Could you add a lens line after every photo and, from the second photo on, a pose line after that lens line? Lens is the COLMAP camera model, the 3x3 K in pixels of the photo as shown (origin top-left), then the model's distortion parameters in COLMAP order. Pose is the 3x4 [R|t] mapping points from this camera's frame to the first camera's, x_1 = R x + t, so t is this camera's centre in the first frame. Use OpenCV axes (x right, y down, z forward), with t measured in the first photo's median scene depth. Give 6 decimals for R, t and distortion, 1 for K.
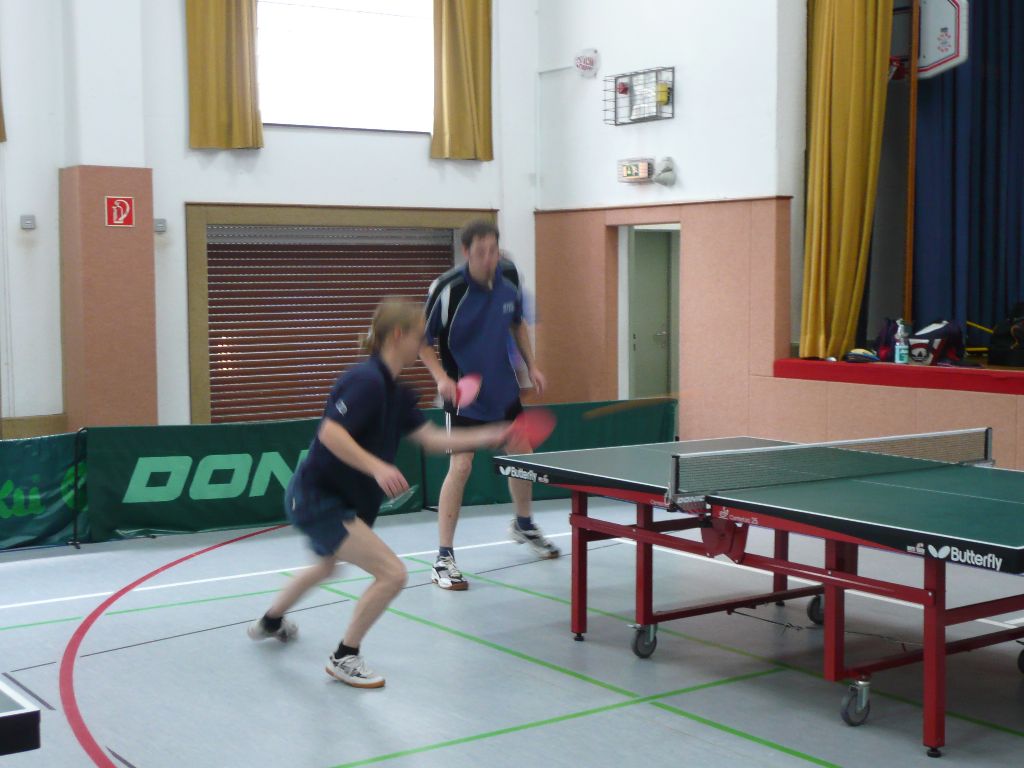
lens RADIAL K [[1494.9, 0, 512.0], [0, 1494.9, 384.0], [0, 0, 1]] dist [0.023242, -0.164974]
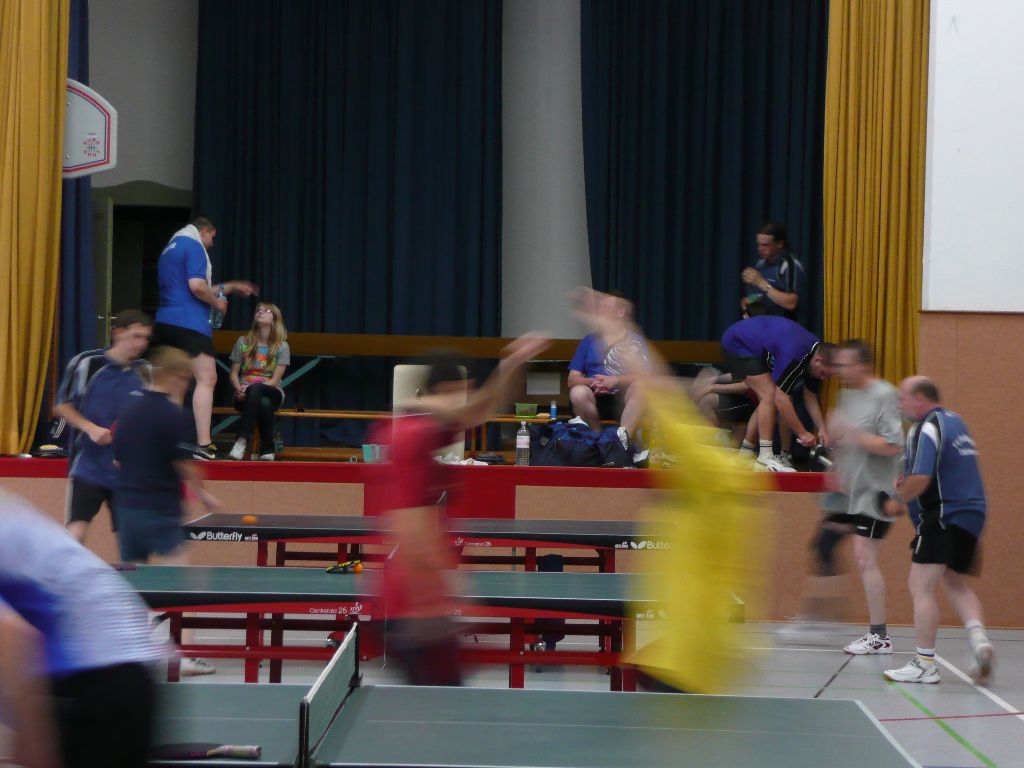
lens RADIAL K [[2858.2, 0, 512.0], [0, 2858.2, 384.0], [0, 0, 1]] dist [0.424172, 0.240135]
pose [[0.574281, 0.014751, 0.818526, -1.164796], [0.034756, 0.998497, -0.042380, 0.028410], [-0.817920, 0.052787, 0.572905, -0.365959]]
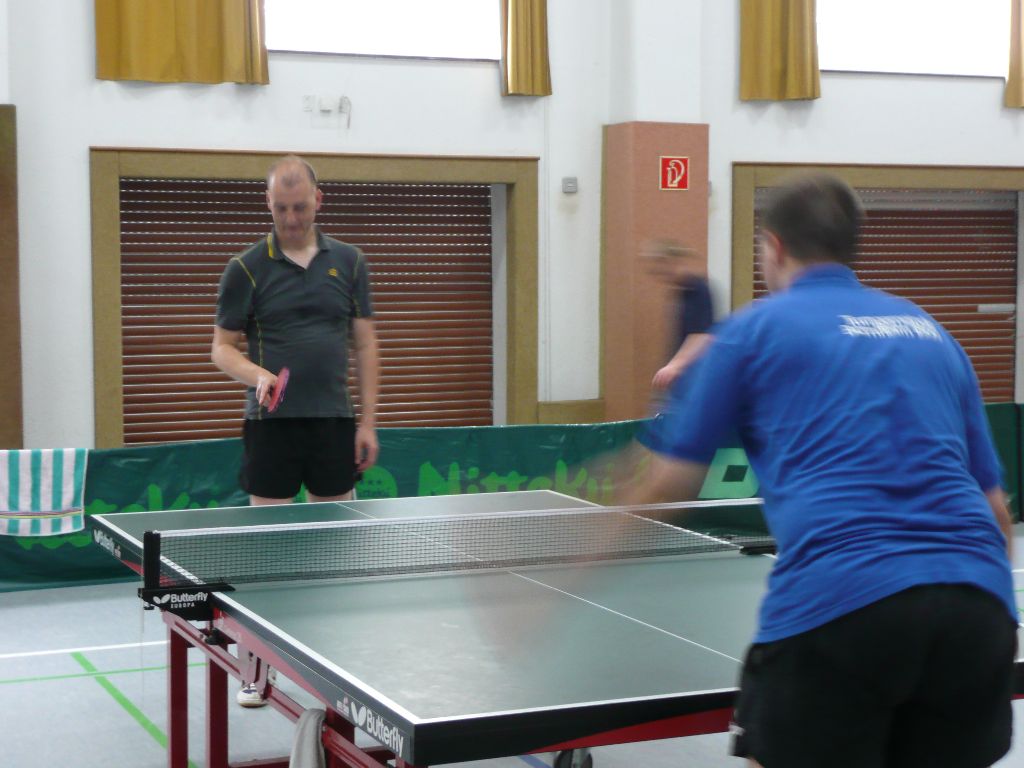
lens RADIAL K [[1846.4, 0, 512.0], [0, 1846.4, 384.0], [0, 0, 1]] dist [0.224549, -1.194454]
pose [[0.980511, 0.021341, -0.195299, -0.138243], [-0.021045, 0.999772, 0.003588, 0.008243], [0.195331, 0.000592, 0.980737, -0.101440]]
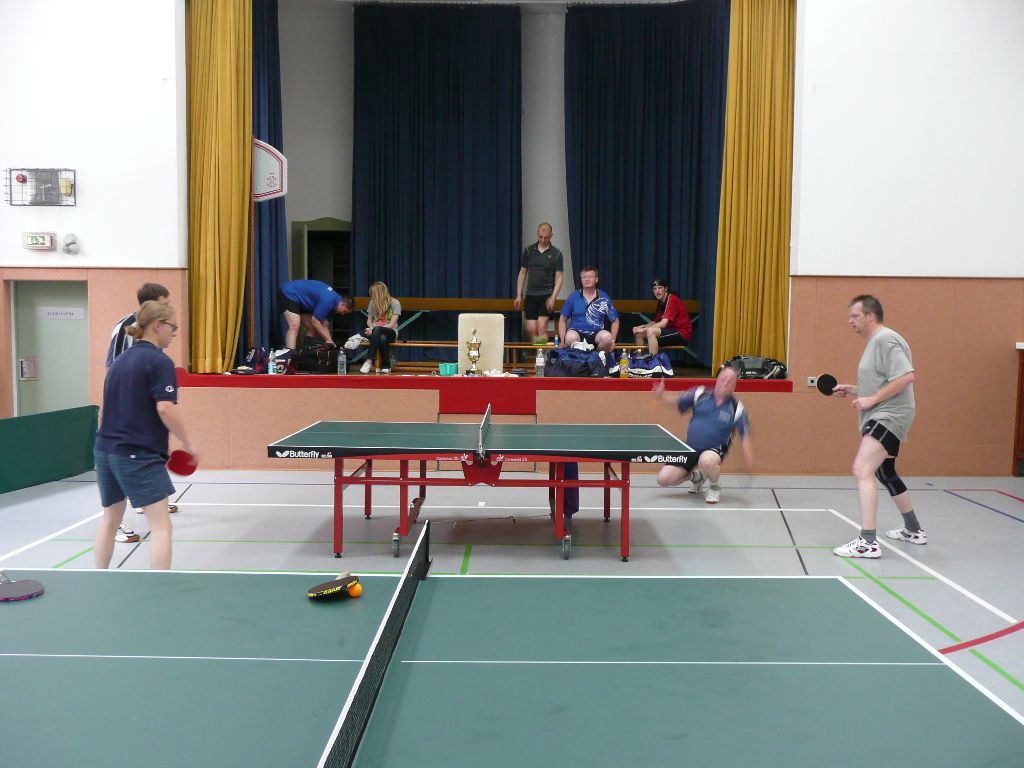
lens RADIAL K [[904.6, 0, 512.0], [0, 904.6, 384.0], [0, 0, 1]] dist [-0.006777, 0.002326]
pose [[0.579116, -0.043900, 0.814062, -0.386227], [0.045300, 0.998739, 0.021633, -0.012319], [-0.813985, 0.024349, 0.580375, 0.199208]]
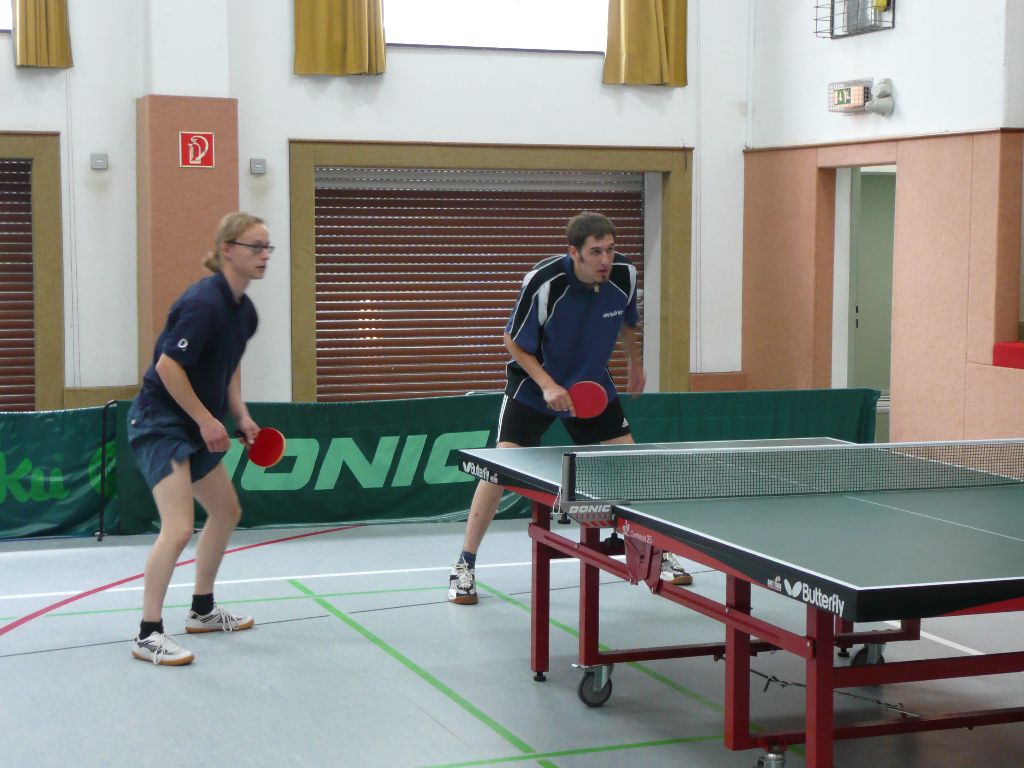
lens RADIAL K [[1846.4, 0, 512.0], [0, 1846.4, 384.0], [0, 0, 1]] dist [0.224549, -1.194454]
pose [[0.969130, 0.030248, -0.244687, 0.174106], [-0.027894, 0.999525, 0.013079, -0.000829], [0.244967, -0.005849, 0.969514, 0.016747]]
